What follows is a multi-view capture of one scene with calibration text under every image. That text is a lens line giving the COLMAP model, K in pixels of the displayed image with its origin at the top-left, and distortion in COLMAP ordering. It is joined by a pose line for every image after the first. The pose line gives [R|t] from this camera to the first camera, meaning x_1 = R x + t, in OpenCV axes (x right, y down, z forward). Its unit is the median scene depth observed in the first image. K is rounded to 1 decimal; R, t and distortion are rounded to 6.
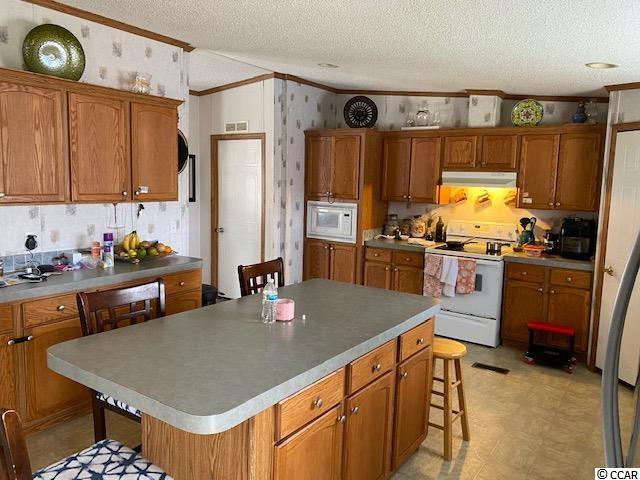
lens RADIAL K [[489.0, 0, 320.4], [0, 489.0, 236.4], [0, 0, 1]] dist [0.099781, -0.203230]
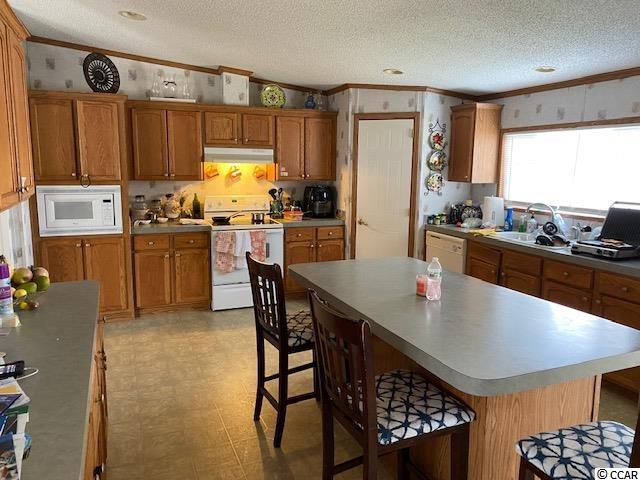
lens RADIAL K [[489.0, 0, 320.4], [0, 489.0, 236.4], [0, 0, 1]] dist [0.099781, -0.203230]
pose [[0.536978, -0.151529, 0.829875, -0.488150], [0.103024, 0.988151, 0.113767, -0.046239], [-0.837282, 0.024406, 0.546227, 0.282907]]
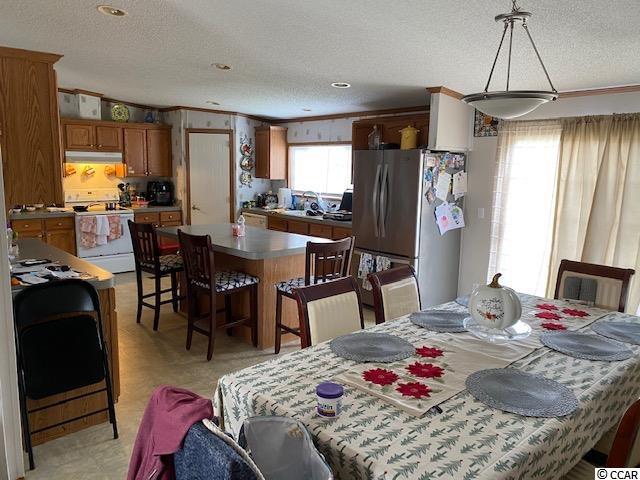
lens RADIAL K [[489.0, 0, 320.4], [0, 489.0, 236.4], [0, 0, 1]] dist [0.099781, -0.203230]
pose [[0.210809, -0.169218, 0.962769, -0.900237], [0.099312, 0.983514, 0.151119, -0.046094], [-0.972469, 0.063757, 0.224139, 0.101517]]
